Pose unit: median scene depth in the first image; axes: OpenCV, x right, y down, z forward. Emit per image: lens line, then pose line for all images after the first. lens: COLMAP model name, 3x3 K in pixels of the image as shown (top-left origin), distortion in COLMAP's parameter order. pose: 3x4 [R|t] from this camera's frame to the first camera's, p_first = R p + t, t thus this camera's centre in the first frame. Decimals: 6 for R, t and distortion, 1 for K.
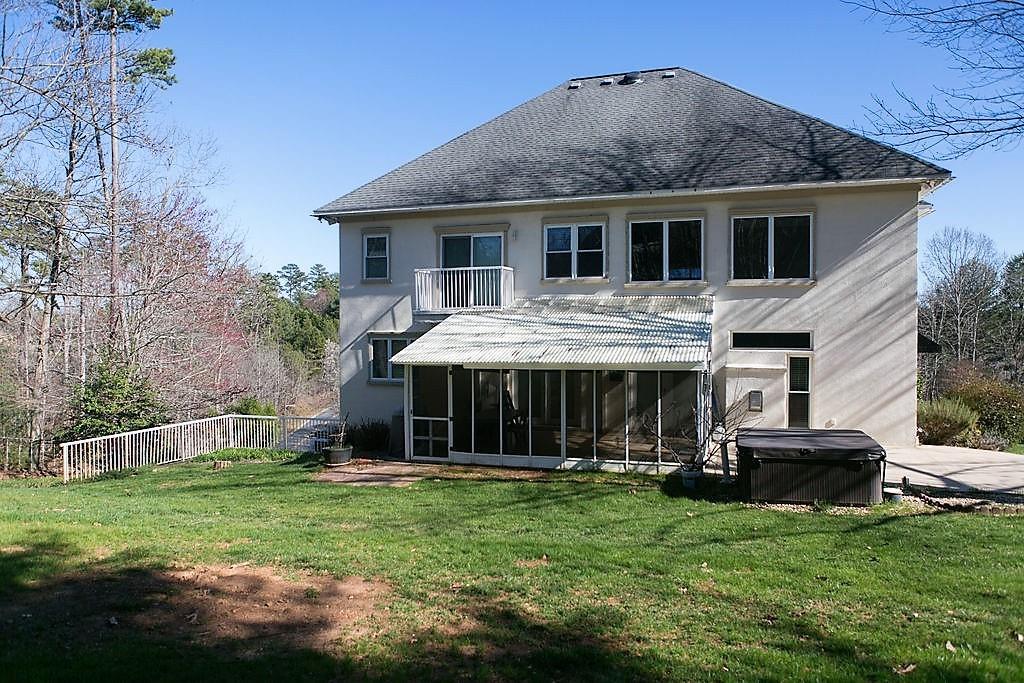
lens RADIAL K [[712.4, 0, 512.0], [0, 712.4, 341.5], [0, 0, 1]] dist [-0.013349, 0.004882]
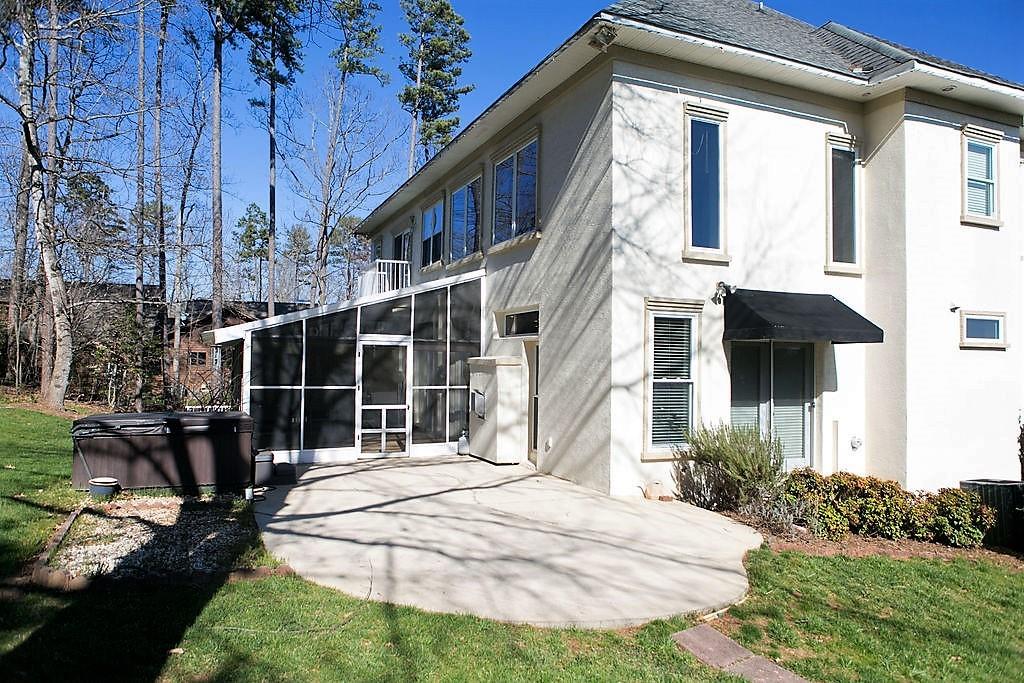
lens RADIAL K [[712.4, 0, 512.0], [0, 712.4, 341.5], [0, 0, 1]] dist [-0.013349, 0.004882]
pose [[0.630397, -0.002230, -0.776270, 0.953474], [-0.019519, 0.999634, -0.018723, 0.034149], [0.776028, 0.026955, 0.630122, 0.559599]]
